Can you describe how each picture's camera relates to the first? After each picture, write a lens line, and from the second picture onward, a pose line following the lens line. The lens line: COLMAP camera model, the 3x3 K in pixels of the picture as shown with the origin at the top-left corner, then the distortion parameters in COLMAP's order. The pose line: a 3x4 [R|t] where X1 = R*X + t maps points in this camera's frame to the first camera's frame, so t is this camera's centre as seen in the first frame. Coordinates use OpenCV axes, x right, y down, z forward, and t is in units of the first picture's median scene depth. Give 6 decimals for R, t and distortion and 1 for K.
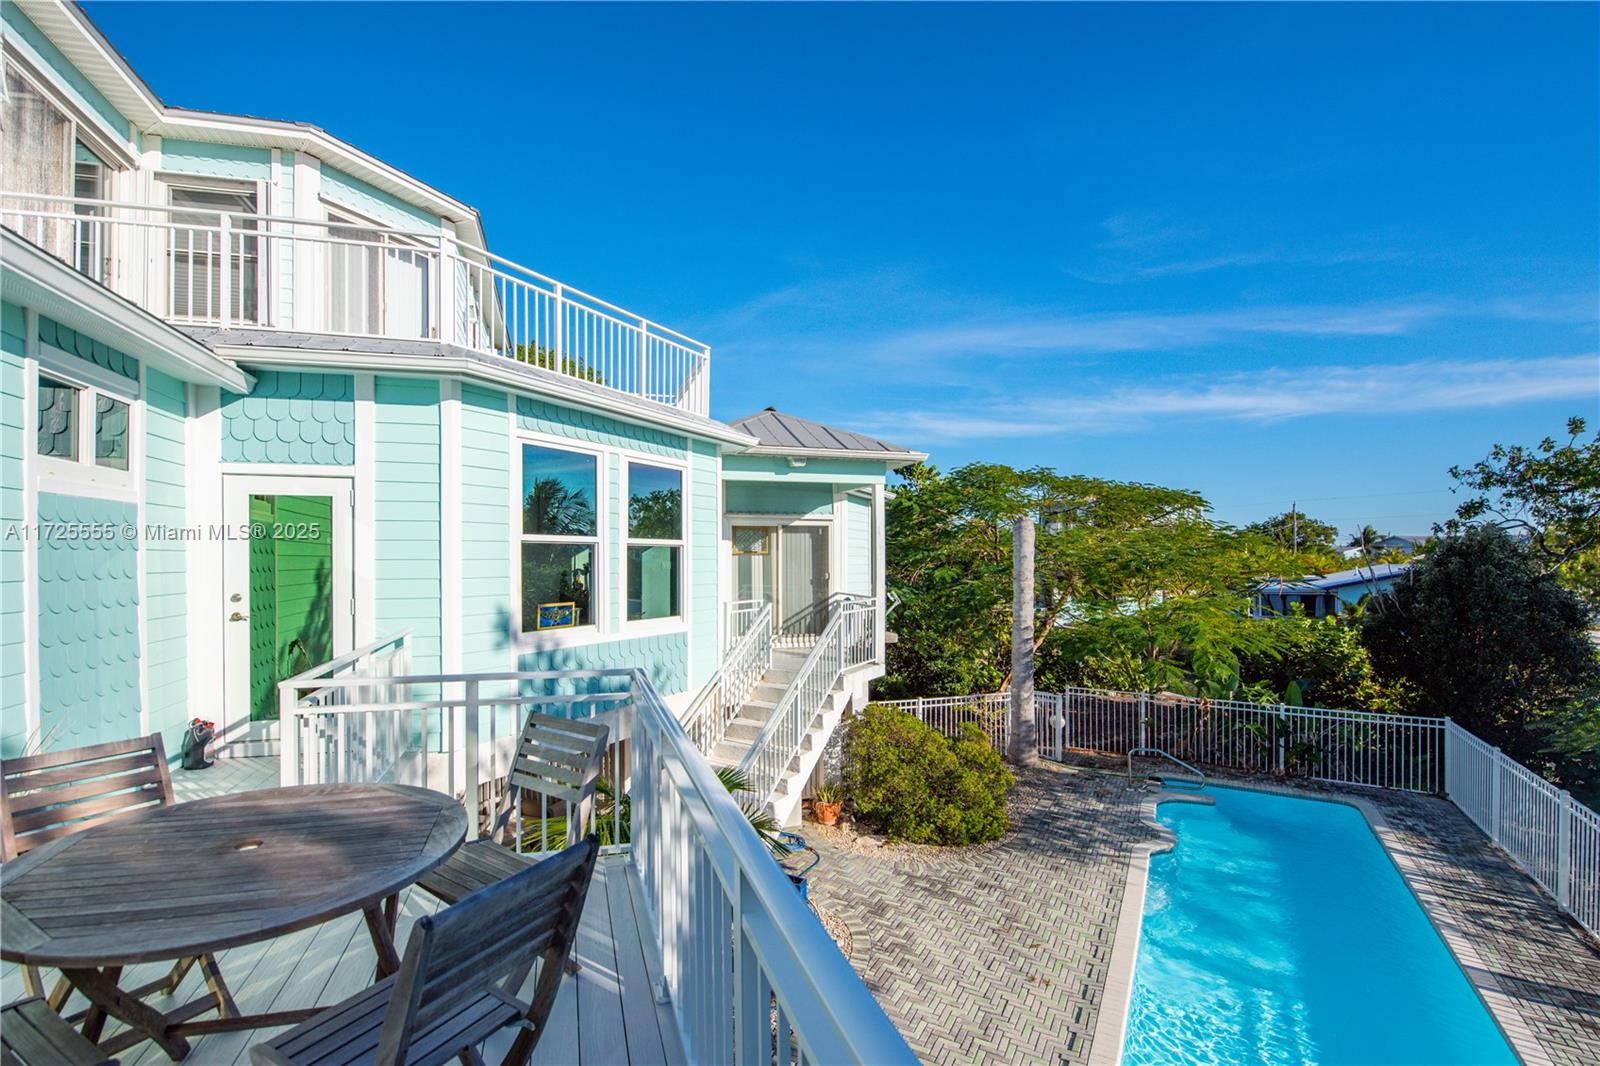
lens RADIAL K [[709.0, 0, 795.9], [0, 709.0, 544.7], [0, 0, 1]] dist [-0.012820, -0.009815]
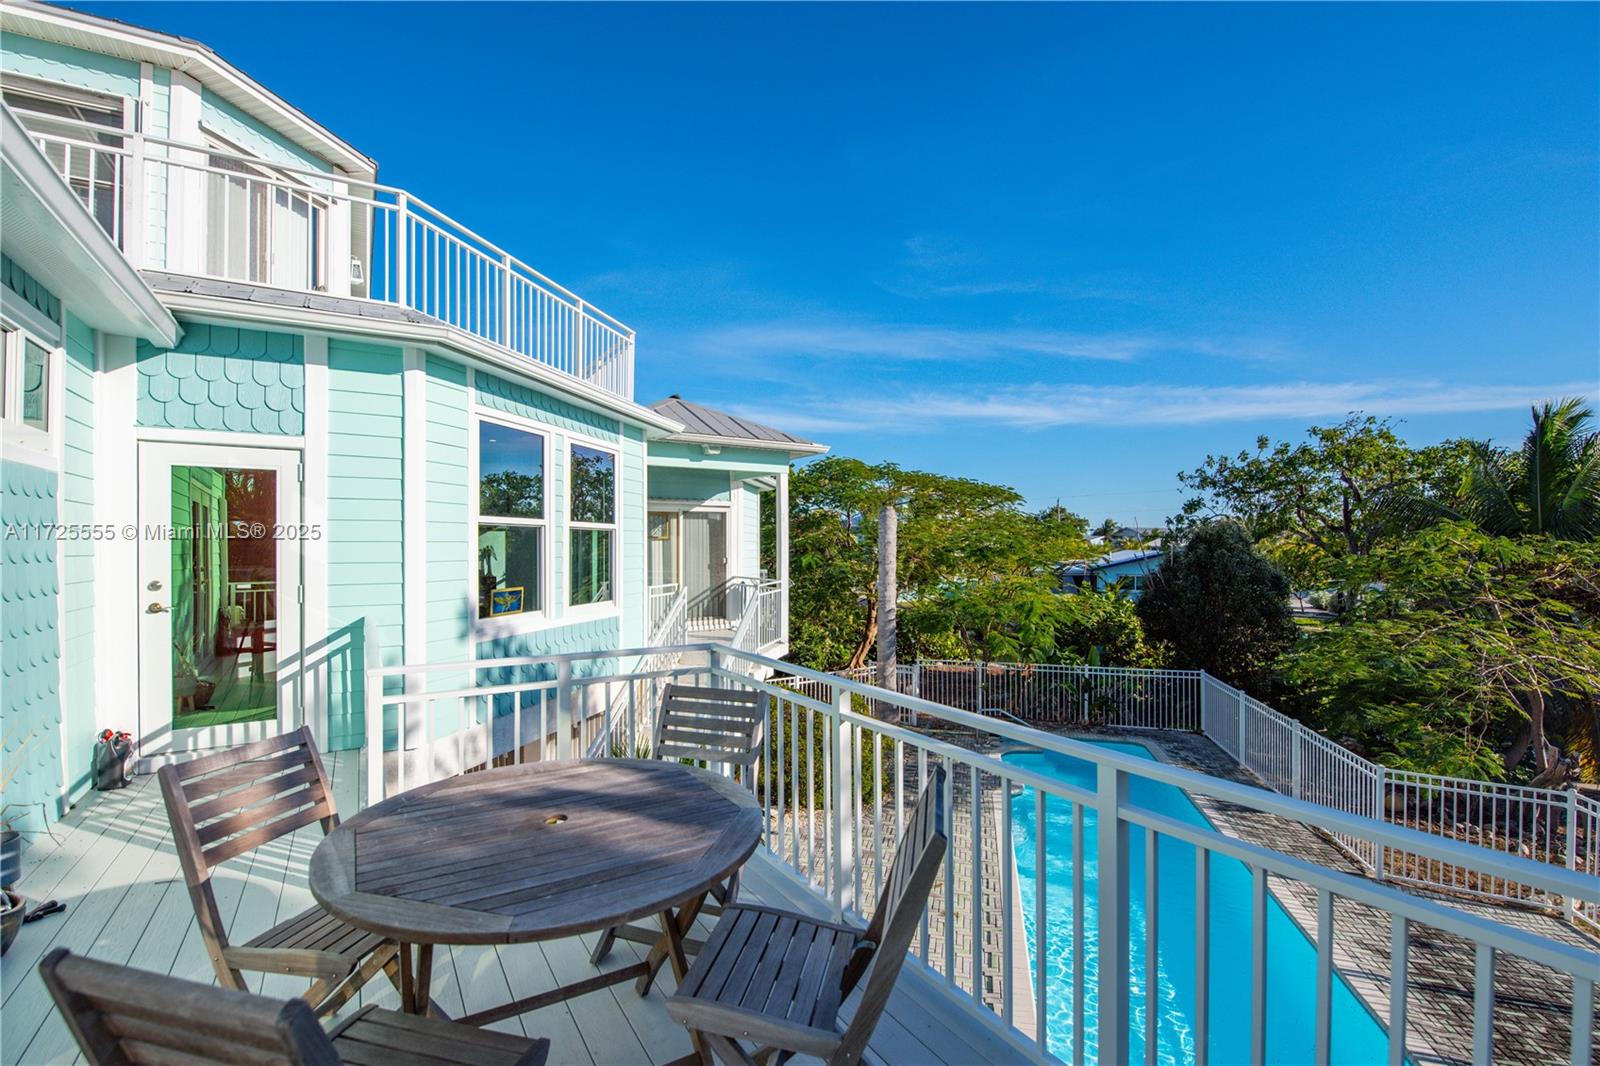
lens RADIAL K [[706.4, 0, 774.3], [0, 706.4, 531.6], [0, 0, 1]] dist [-0.015283, -0.010080]
pose [[0.960944, 0.005019, 0.276699, -0.187128], [-0.004077, 0.999984, -0.003979, 0.006029], [-0.276715, 0.002696, 0.960948, -0.012203]]
